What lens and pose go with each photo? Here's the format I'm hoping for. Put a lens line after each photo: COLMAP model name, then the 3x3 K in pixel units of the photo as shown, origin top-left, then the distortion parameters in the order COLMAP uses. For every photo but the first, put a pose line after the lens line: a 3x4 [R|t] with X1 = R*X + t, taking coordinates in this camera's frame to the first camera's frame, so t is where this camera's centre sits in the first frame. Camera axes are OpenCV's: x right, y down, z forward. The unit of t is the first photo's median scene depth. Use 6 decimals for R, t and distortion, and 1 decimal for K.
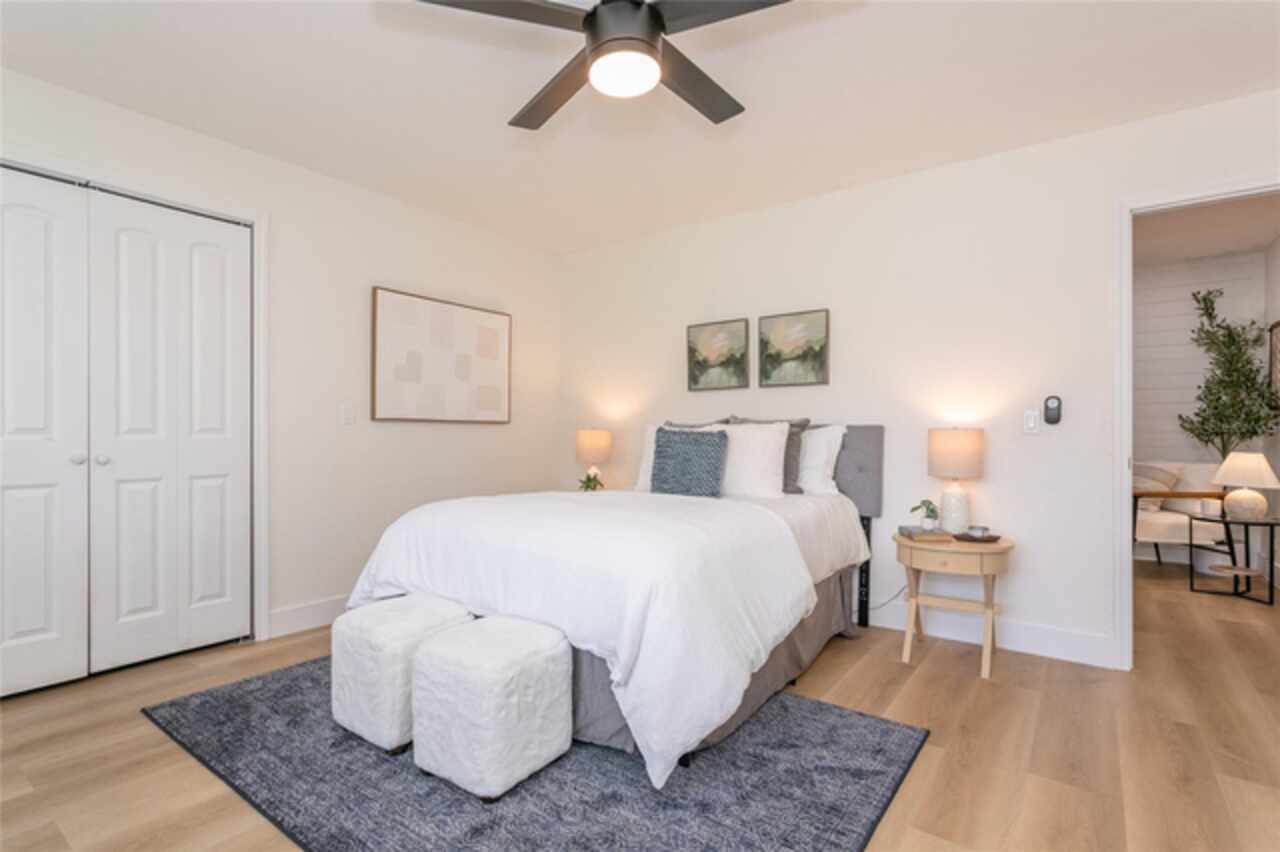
lens RADIAL K [[614.4, 0, 645.5], [0, 614.4, 432.1], [0, 0, 1]] dist [-0.000898, -0.000092]
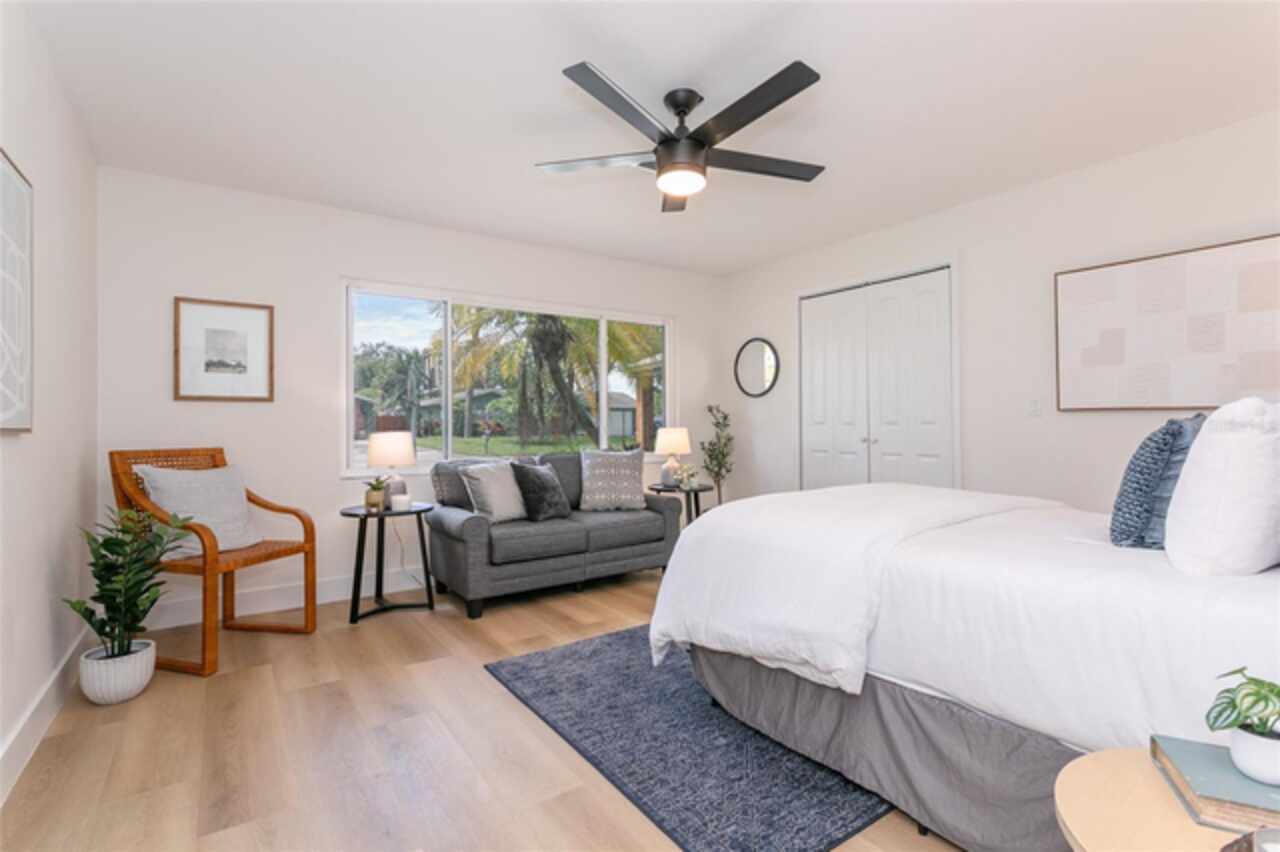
lens RADIAL K [[614.4, 0, 645.7], [0, 614.4, 419.5], [0, 0, 1]] dist [-0.000898, -0.000092]
pose [[-0.337666, 0.000029, -0.941266, 0.909417], [0.003697, 0.999992, -0.001295, -0.011288], [0.941259, -0.003917, -0.337663, 0.970779]]
